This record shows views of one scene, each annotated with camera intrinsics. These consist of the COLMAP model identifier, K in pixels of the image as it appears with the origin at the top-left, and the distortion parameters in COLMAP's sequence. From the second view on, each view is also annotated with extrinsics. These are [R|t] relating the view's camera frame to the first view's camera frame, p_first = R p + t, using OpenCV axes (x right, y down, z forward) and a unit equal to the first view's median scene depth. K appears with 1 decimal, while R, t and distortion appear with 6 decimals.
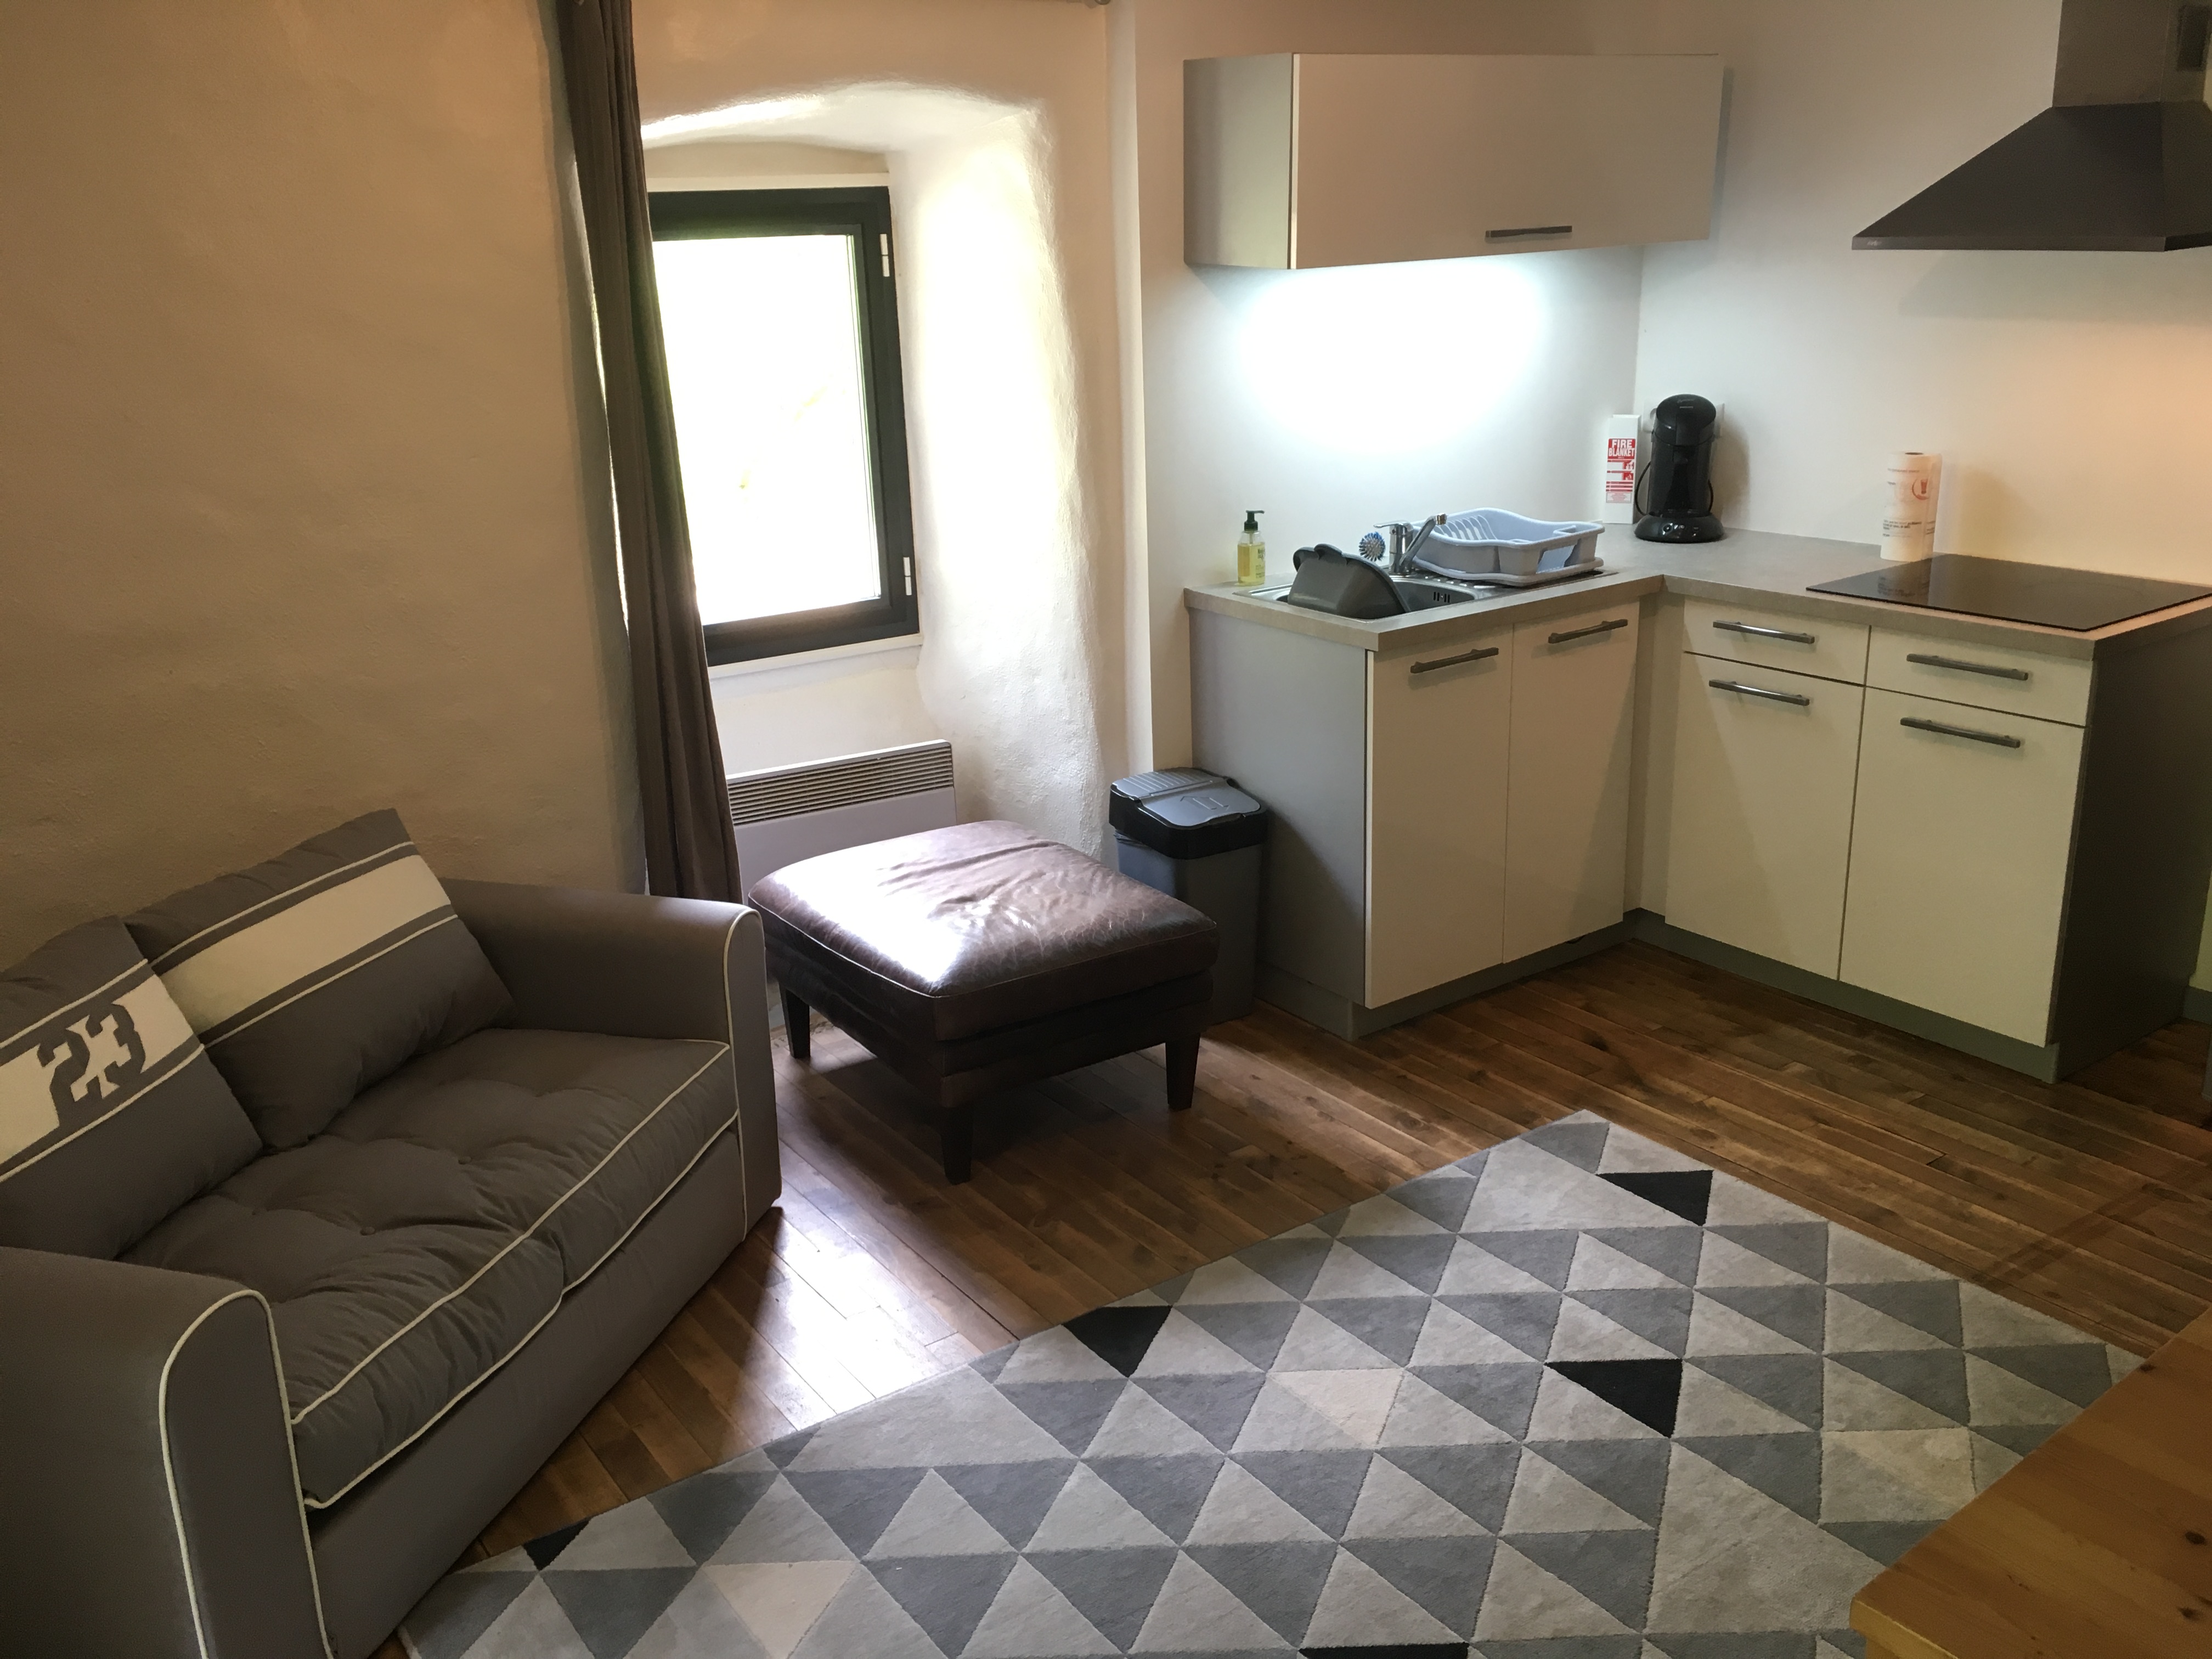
lens RADIAL K [[1881.6, 0, 1109.2], [0, 1881.6, 822.7], [0, 0, 1]] dist [0.068931, -0.107561]
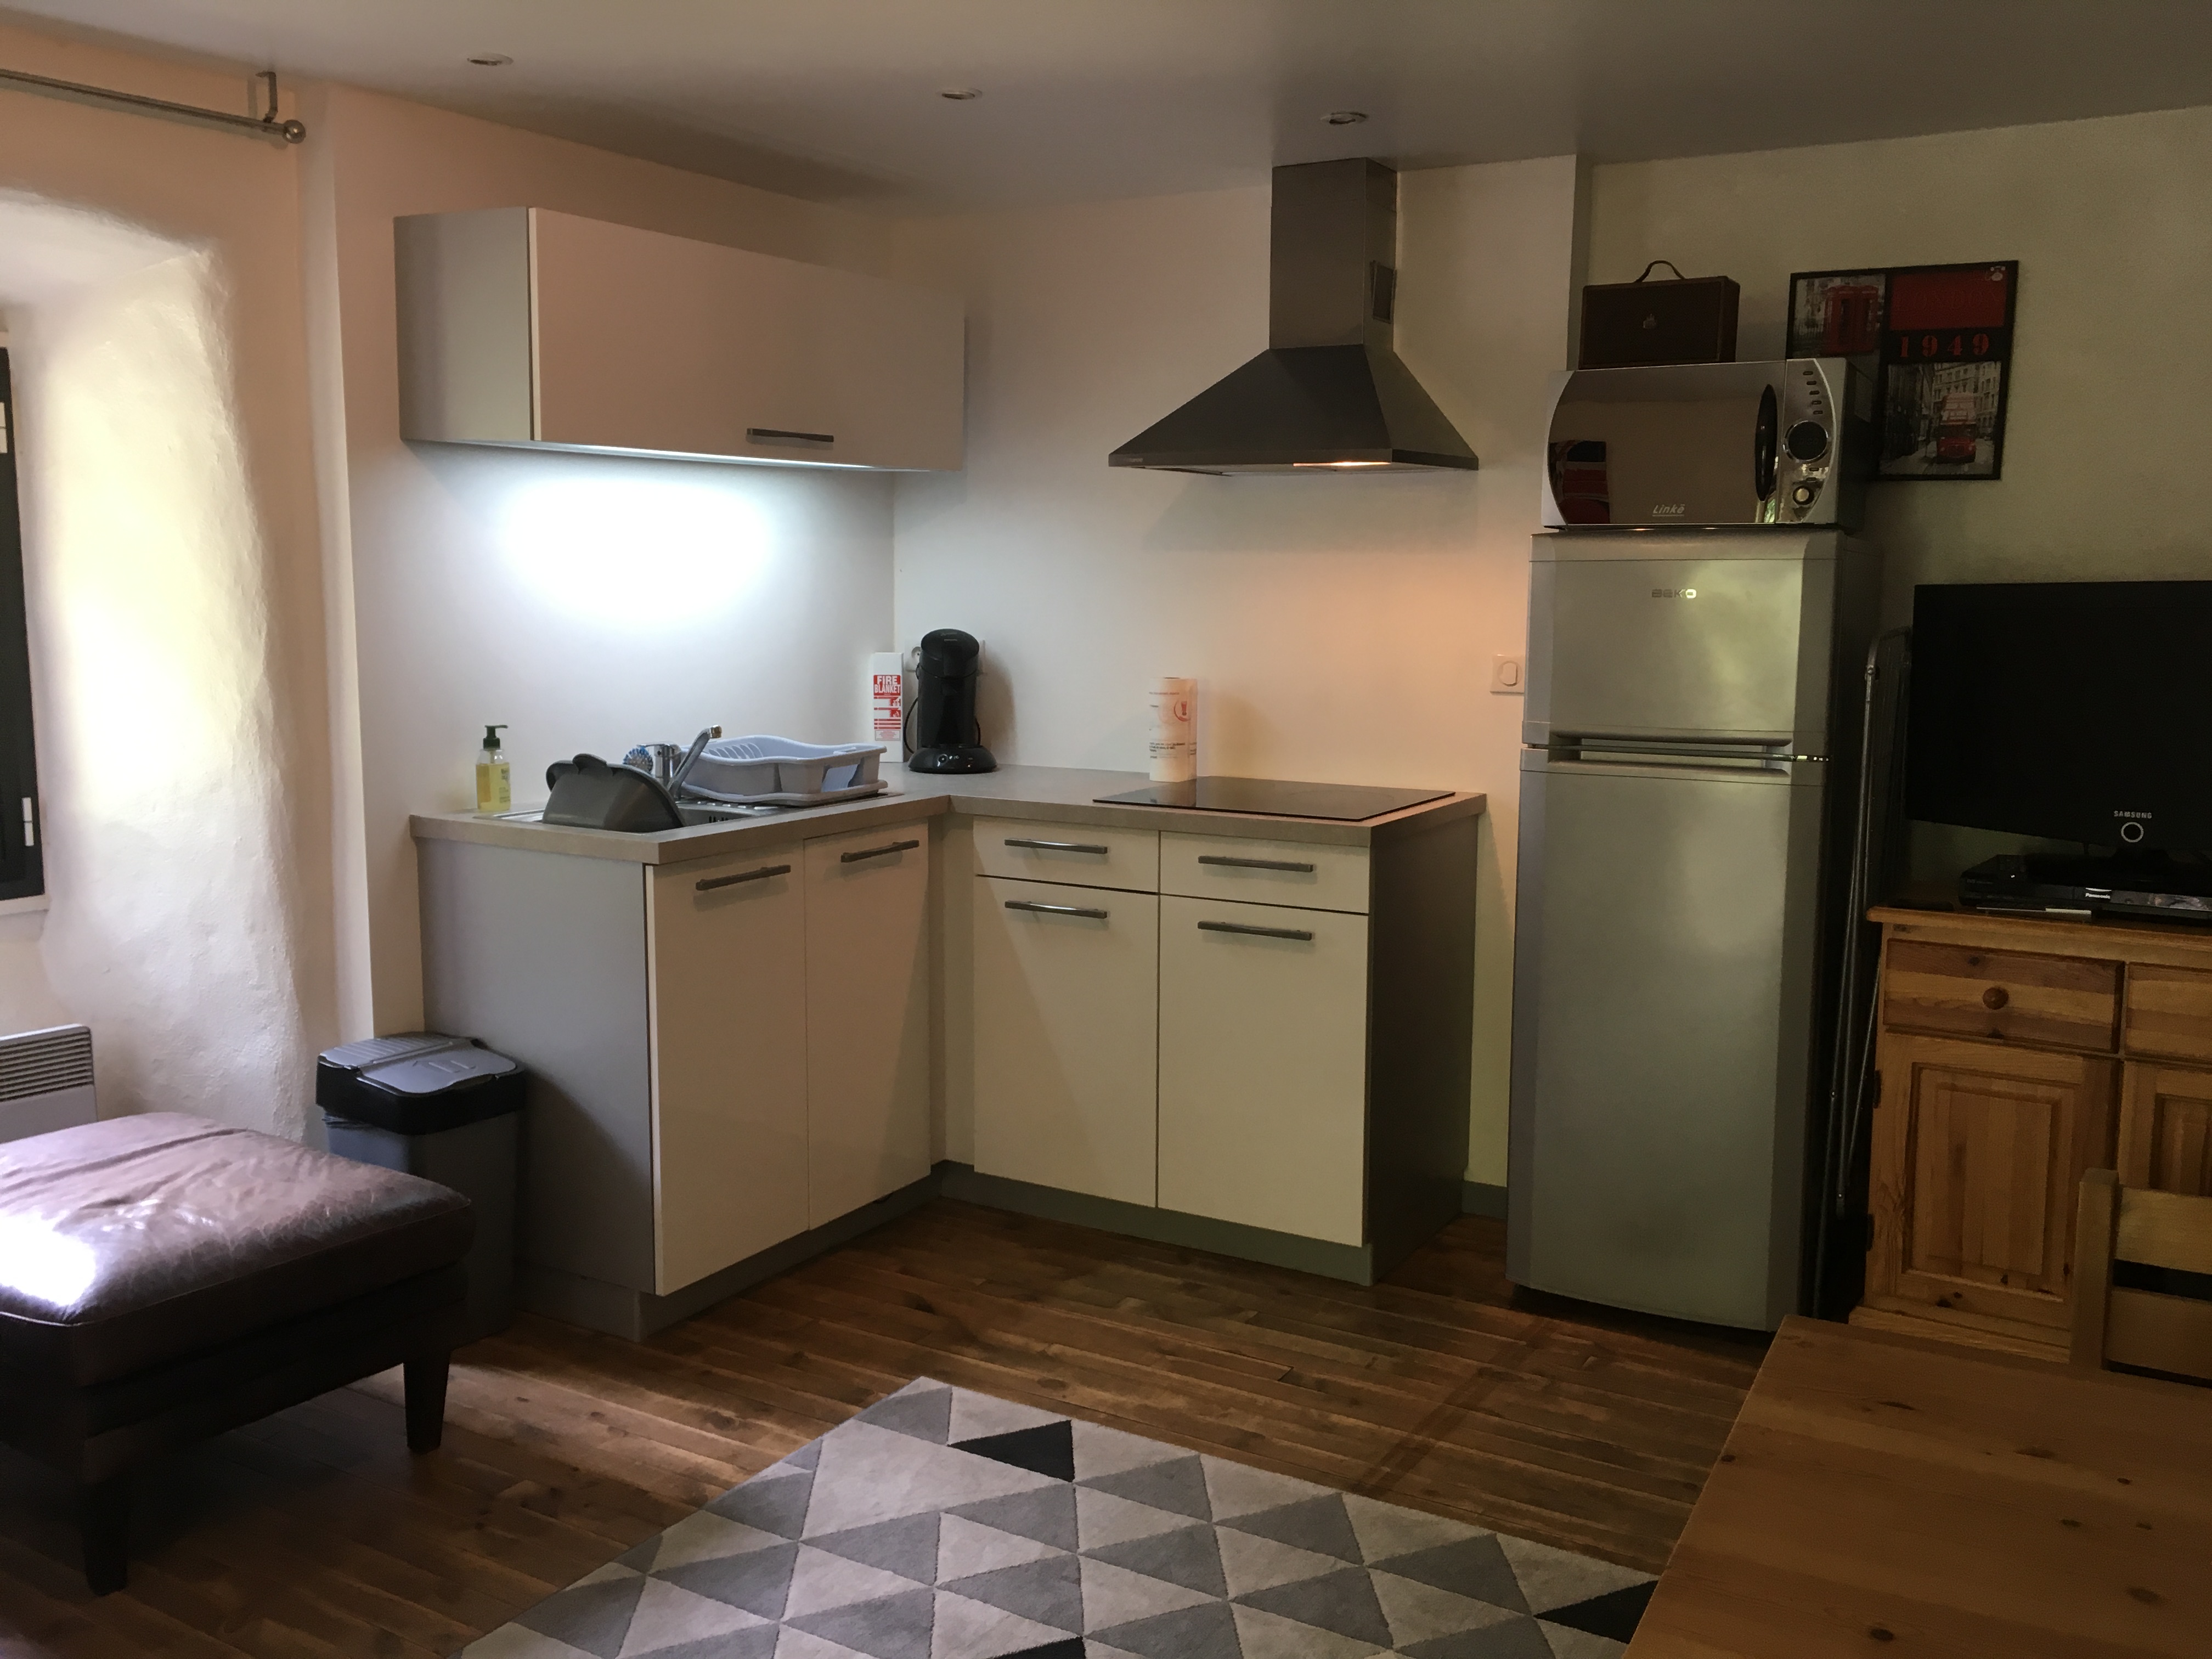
lens RADIAL K [[1881.6, 0, 1119.1], [0, 1881.6, 820.0], [0, 0, 1]] dist [0.068931, -0.107561]
pose [[0.913178, -0.013454, 0.407340, -0.016798], [0.090340, 0.981275, -0.170114, 0.053405], [-0.397423, 0.192143, 0.897294, 0.124135]]
